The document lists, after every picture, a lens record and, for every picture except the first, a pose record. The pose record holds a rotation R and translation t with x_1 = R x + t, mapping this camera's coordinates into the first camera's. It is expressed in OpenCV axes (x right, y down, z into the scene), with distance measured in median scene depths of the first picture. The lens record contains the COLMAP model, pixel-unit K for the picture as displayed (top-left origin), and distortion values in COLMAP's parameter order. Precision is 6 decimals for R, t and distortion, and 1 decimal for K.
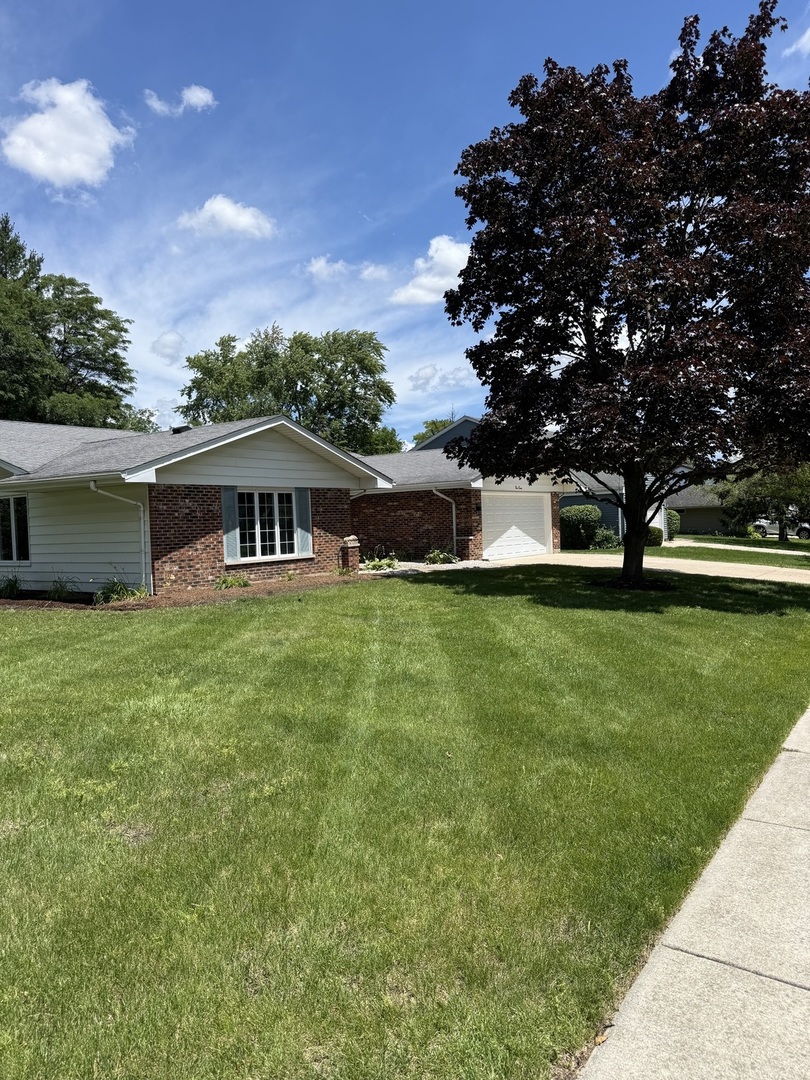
lens RADIAL K [[771.9, 0, 405.0], [0, 771.9, 540.0], [0, 0, 1]] dist [-0.000023, -0.000065]
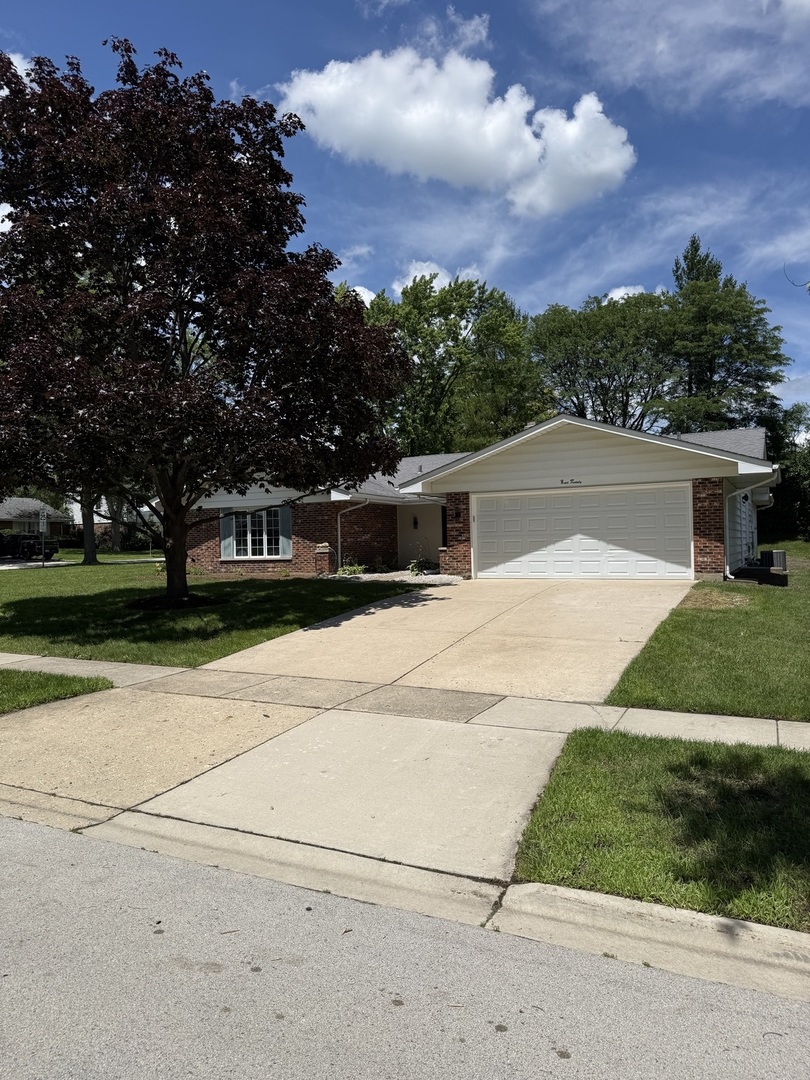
lens RADIAL K [[771.9, 0, 405.0], [0, 771.9, 540.0], [0, 0, 1]] dist [-0.000023, -0.000065]
pose [[0.081991, 0.029772, -0.996188, 1.216549], [-0.001870, 0.999557, 0.029719, -0.049662], [0.996631, -0.000574, 0.082010, 1.142749]]
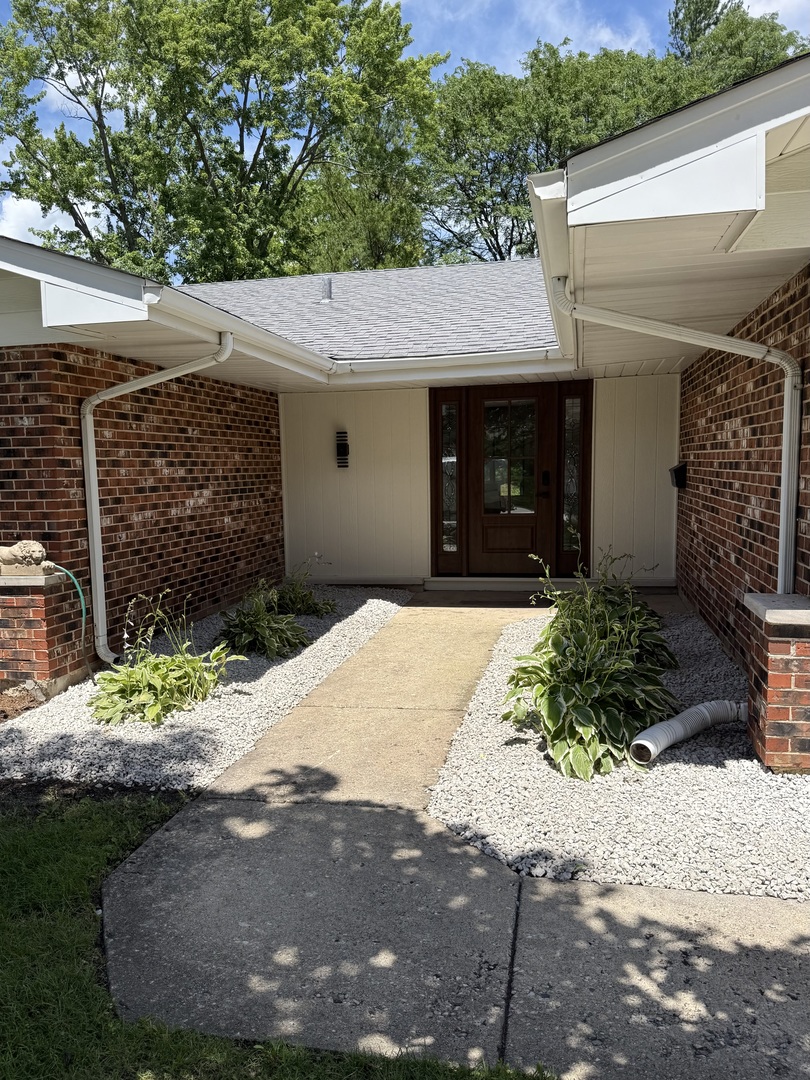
lens RADIAL K [[771.9, 0, 405.0], [0, 771.9, 540.0], [0, 0, 1]] dist [-0.000023, -0.000065]
pose [[0.375696, 0.118087, -0.919189, 0.222213], [-0.011523, 0.992367, 0.122779, -0.041856], [0.926671, -0.035536, 0.374189, 1.137809]]
